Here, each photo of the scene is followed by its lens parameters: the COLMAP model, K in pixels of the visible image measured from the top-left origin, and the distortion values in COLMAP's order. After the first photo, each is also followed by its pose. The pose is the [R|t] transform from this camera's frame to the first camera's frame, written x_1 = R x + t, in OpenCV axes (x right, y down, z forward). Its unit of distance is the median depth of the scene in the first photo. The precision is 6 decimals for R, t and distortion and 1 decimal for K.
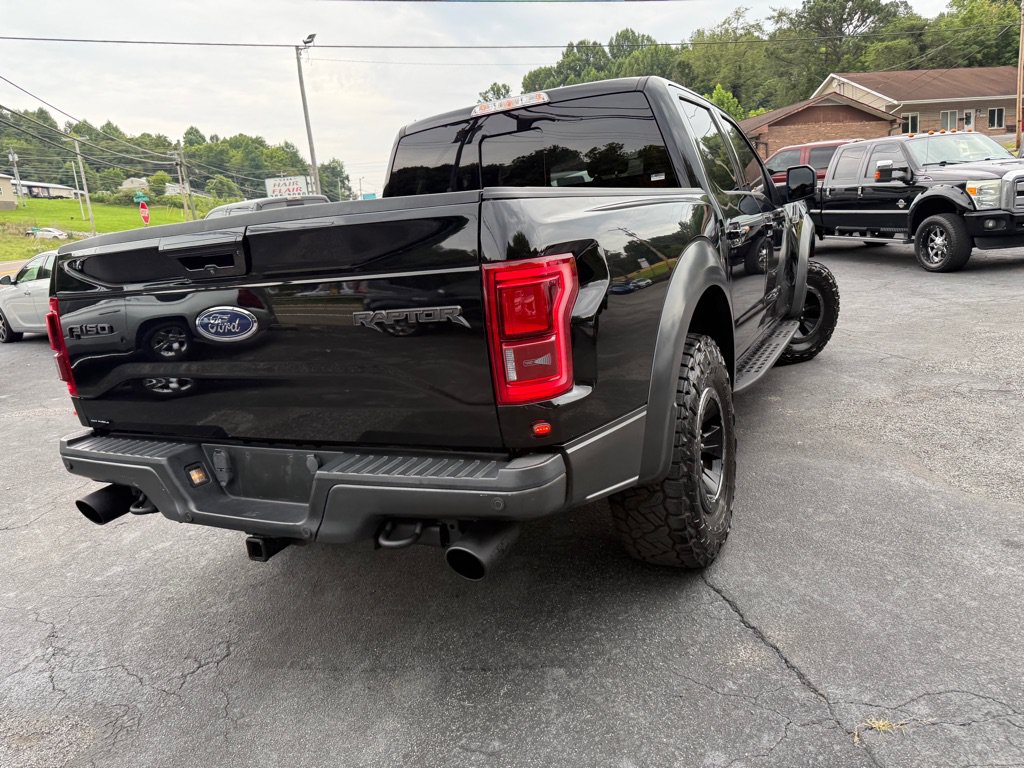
lens RADIAL K [[742.7, 0, 512.0], [0, 742.7, 384.0], [0, 0, 1]] dist [0.004904, -0.007776]
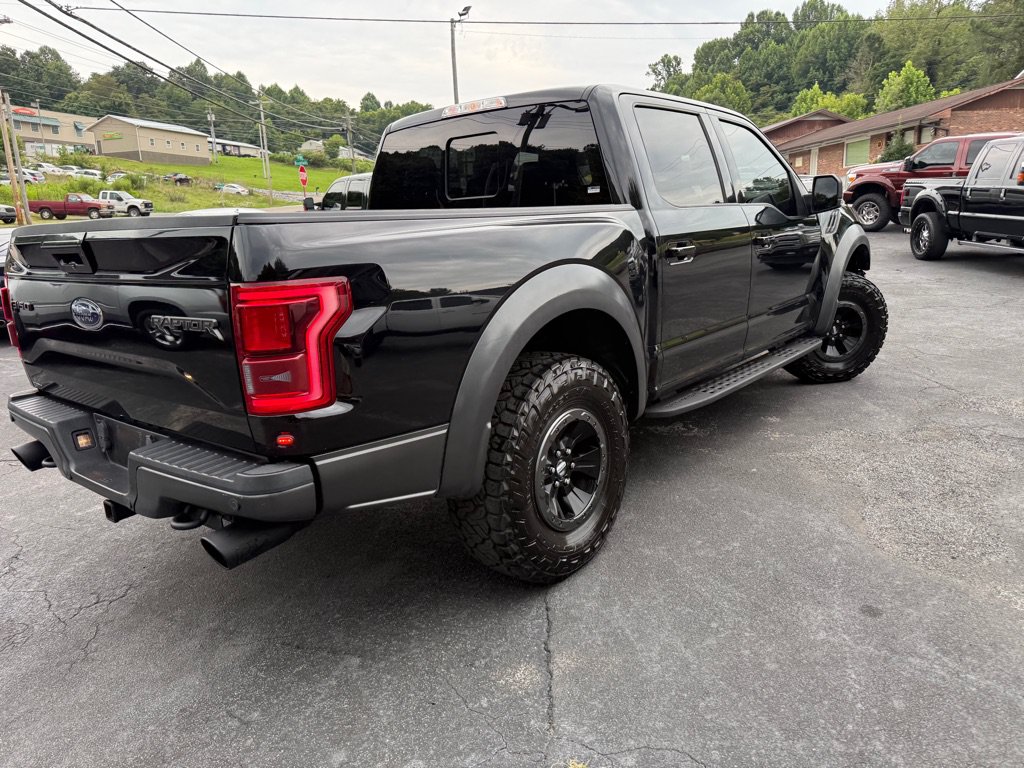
lens RADIAL K [[740.8, 0, 530.4], [0, 740.8, 386.9], [0, 0, 1]] dist [0.038022, -0.055362]
pose [[0.975839, 0.101702, -0.193379, 0.102809], [-0.093767, 0.994349, 0.049775, -0.017995], [0.197348, -0.030440, 0.979861, 0.001565]]
